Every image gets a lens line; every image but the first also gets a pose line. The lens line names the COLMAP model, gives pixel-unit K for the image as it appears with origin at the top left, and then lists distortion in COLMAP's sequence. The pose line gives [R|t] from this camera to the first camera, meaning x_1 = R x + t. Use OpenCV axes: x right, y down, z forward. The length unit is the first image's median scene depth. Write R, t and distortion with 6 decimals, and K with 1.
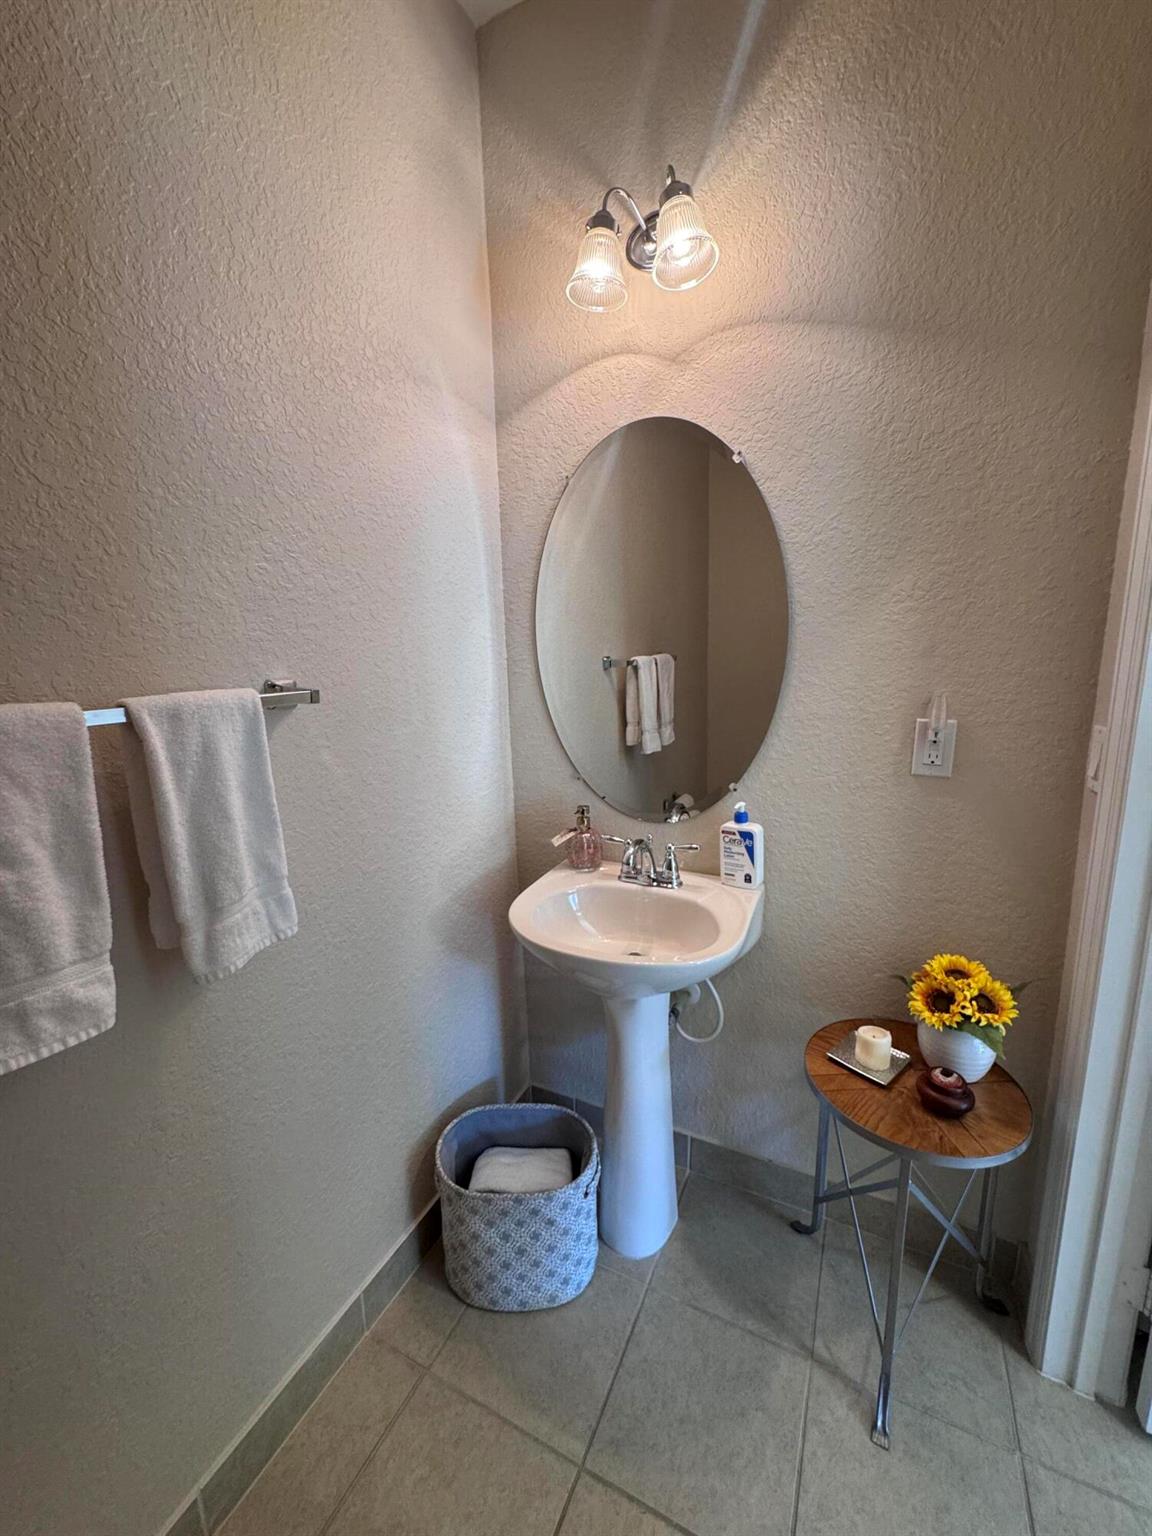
lens RADIAL K [[617.8, 0, 577.3], [0, 617.8, 767.4], [0, 0, 1]] dist [-0.002876, 0.000771]
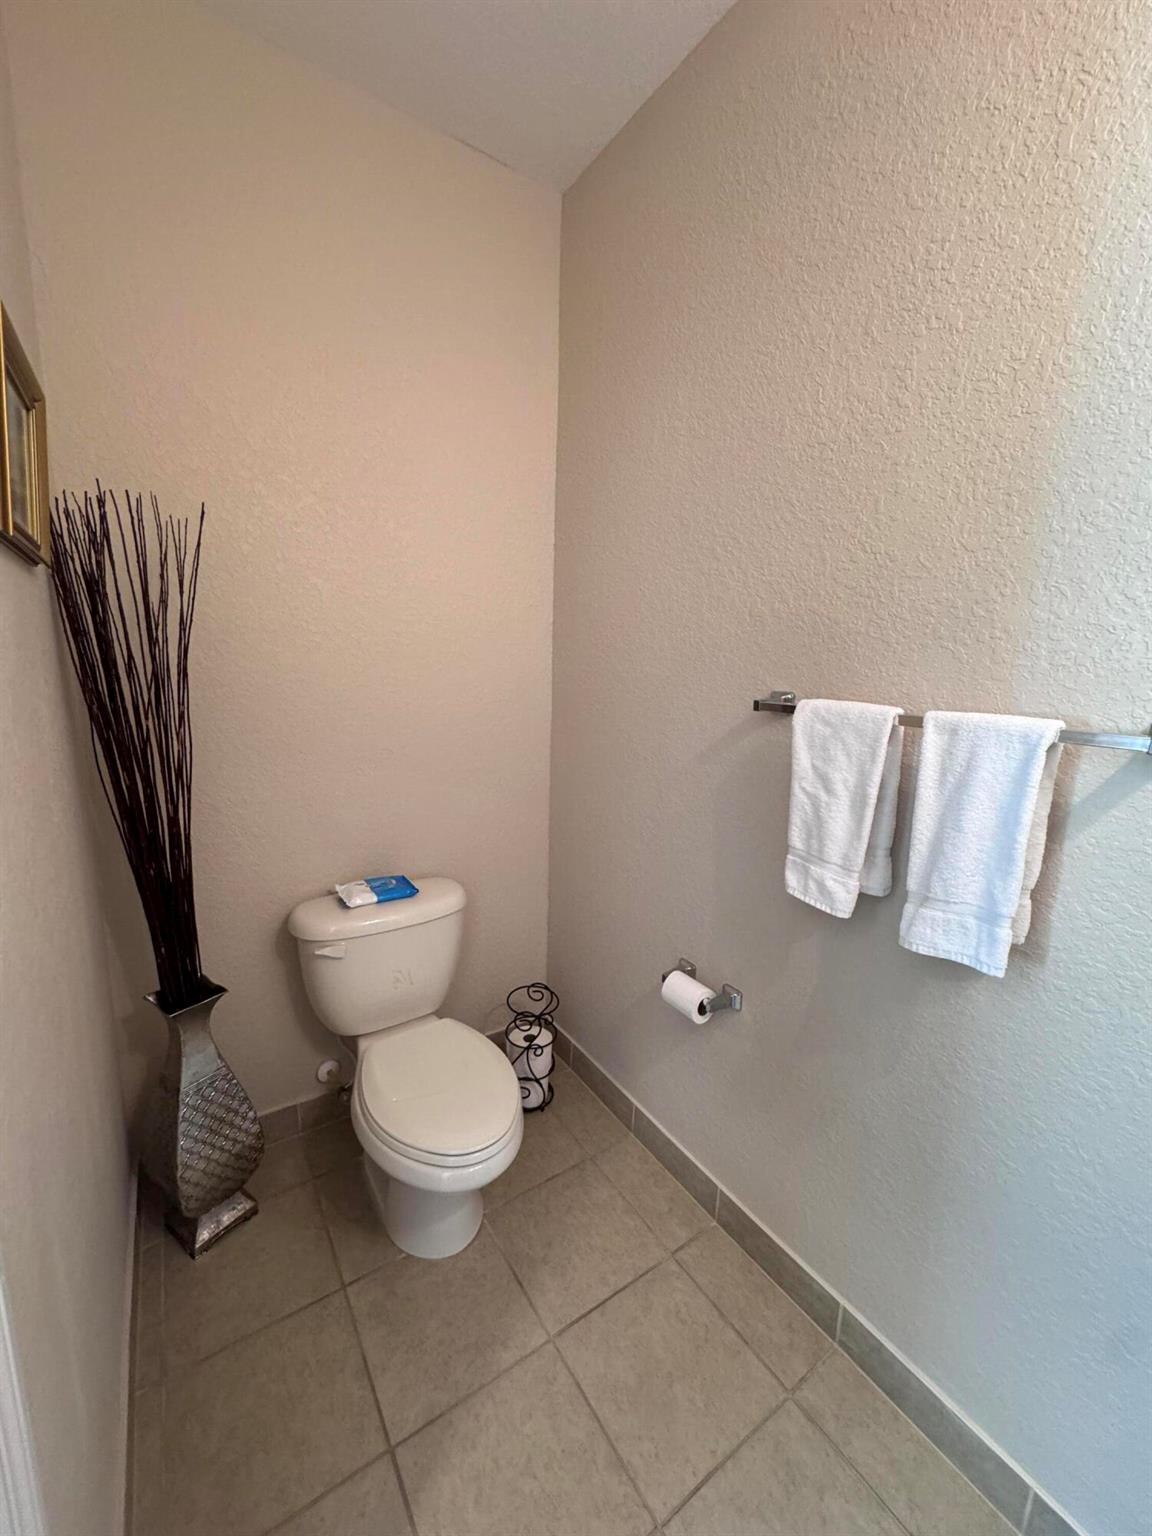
lens RADIAL K [[617.8, 0, 577.6], [0, 617.8, 764.1], [0, 0, 1]] dist [-0.002876, 0.000771]
pose [[-0.499840, 0.165078, -0.850241, 0.727465], [-0.174014, 0.942511, 0.285292, -0.234077], [0.848457, 0.290554, -0.442380, 0.923363]]
